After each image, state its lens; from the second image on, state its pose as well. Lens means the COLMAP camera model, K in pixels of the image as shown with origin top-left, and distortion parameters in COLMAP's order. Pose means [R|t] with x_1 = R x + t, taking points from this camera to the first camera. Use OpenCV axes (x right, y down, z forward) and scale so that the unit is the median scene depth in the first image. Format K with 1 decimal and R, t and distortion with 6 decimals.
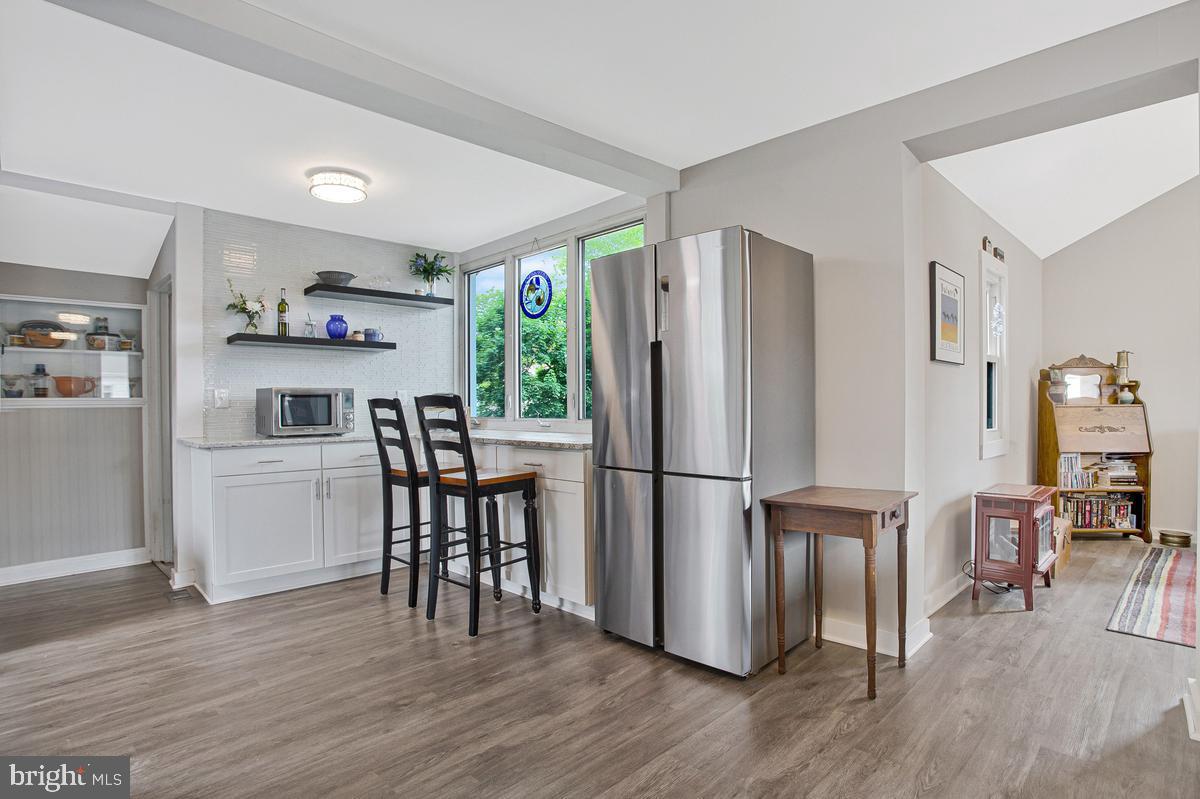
lens RADIAL K [[614.6, 0, 632.2], [0, 614.6, 408.7], [0, 0, 1]] dist [-0.065496, 0.035314]
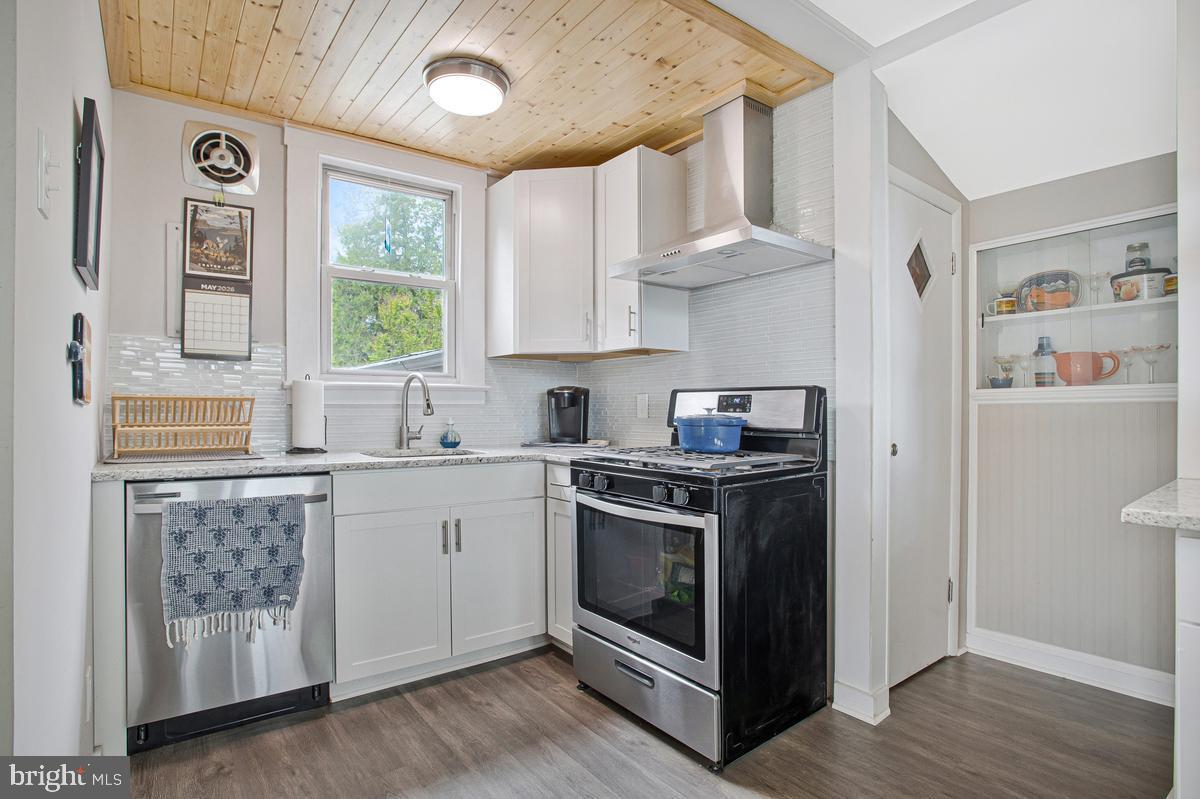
lens RADIAL K [[587.1, 0, 600.0], [0, 587.1, 399.5], [0, 0, 1]] dist [-0.013030, 0.000606]
pose [[-0.131535, -0.006415, -0.991291, -0.281882], [-0.003909, 0.999975, -0.005953, 0.000327], [0.991304, 0.003092, -0.131557, 0.583648]]
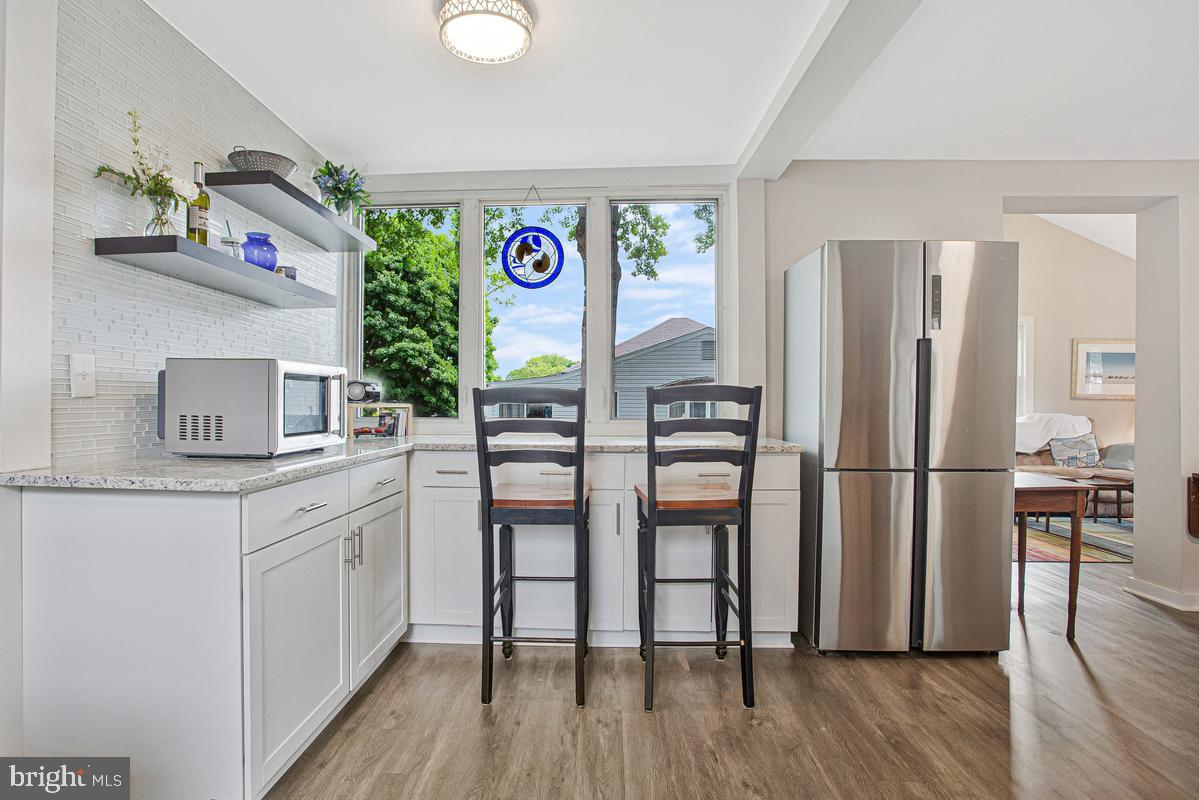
lens RADIAL K [[607.7, 0, 574.9], [0, 607.7, 408.8], [0, 0, 1]] dist [-0.042038, 0.000156]
pose [[0.753786, 0.005115, 0.657100, -0.639270], [-0.004351, 0.999987, -0.002792, 0.005548], [-0.657106, -0.000755, 0.753798, 0.408409]]
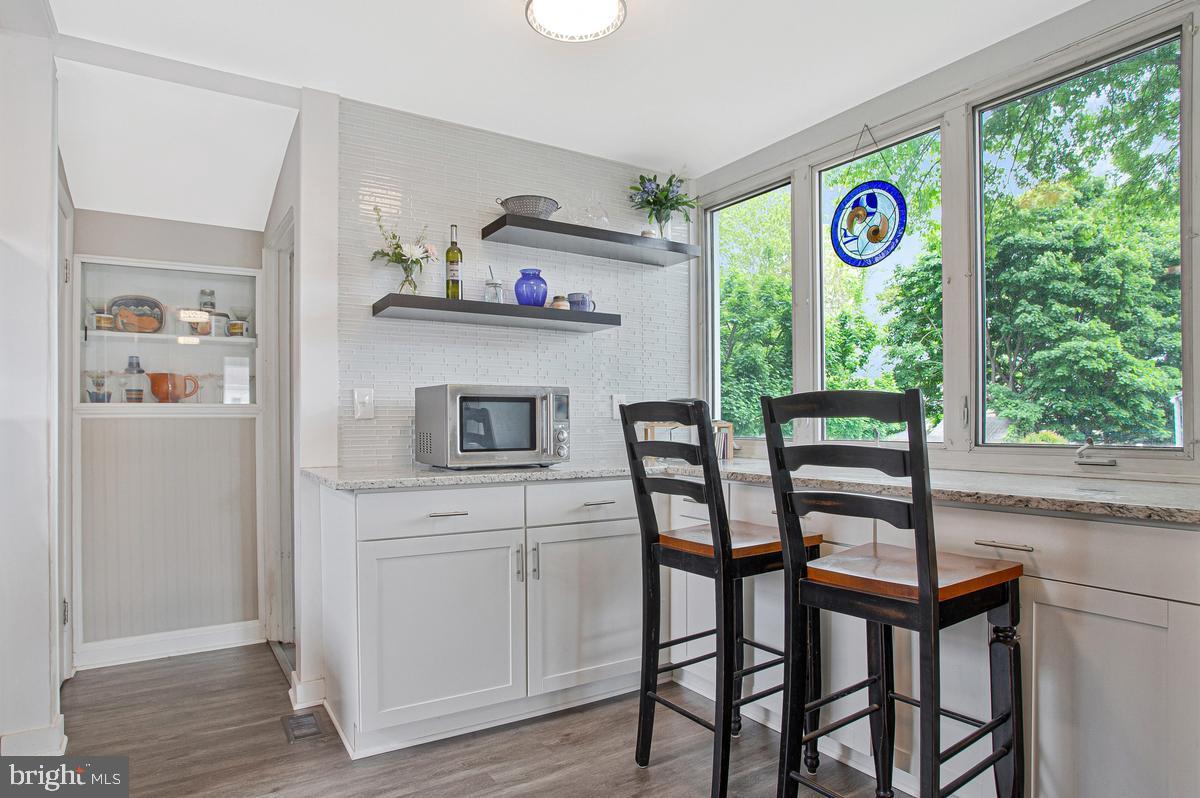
lens RADIAL K [[673.8, 0, 596.9], [0, 673.8, 429.6], [0, 0, 1]] dist [-0.052817, 0.000904]
pose [[0.974083, 0.009510, -0.225992, -0.270827], [-0.007950, 0.999938, 0.007812, 0.002152], [0.226052, -0.005813, 0.974098, 0.353505]]
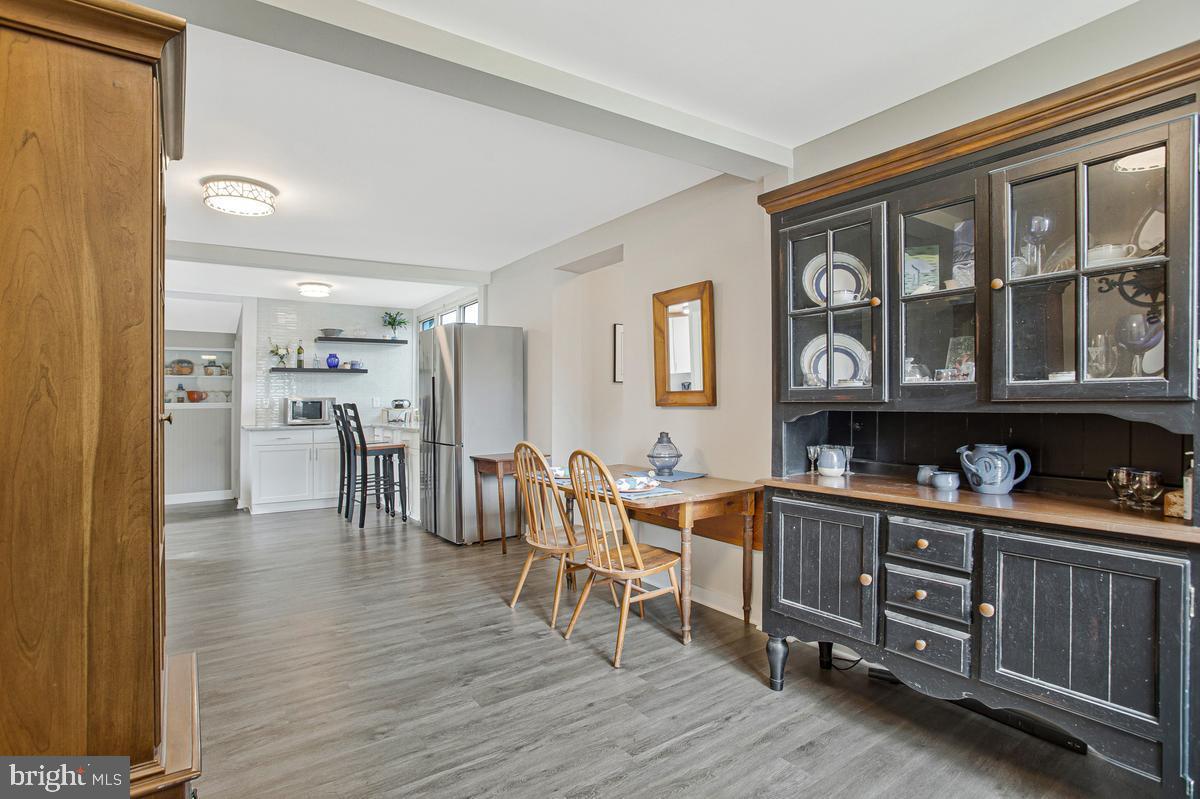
lens RADIAL K [[609.4, 0, 600.0], [0, 609.4, 399.5], [0, 0, 1]] dist [-0.002515, 0.000010]
pose [[0.977610, -0.000670, -0.210423, 0.605779], [-0.002216, 0.999907, -0.013482, -0.006584], [0.210413, 0.013646, 0.977517, -0.506699]]
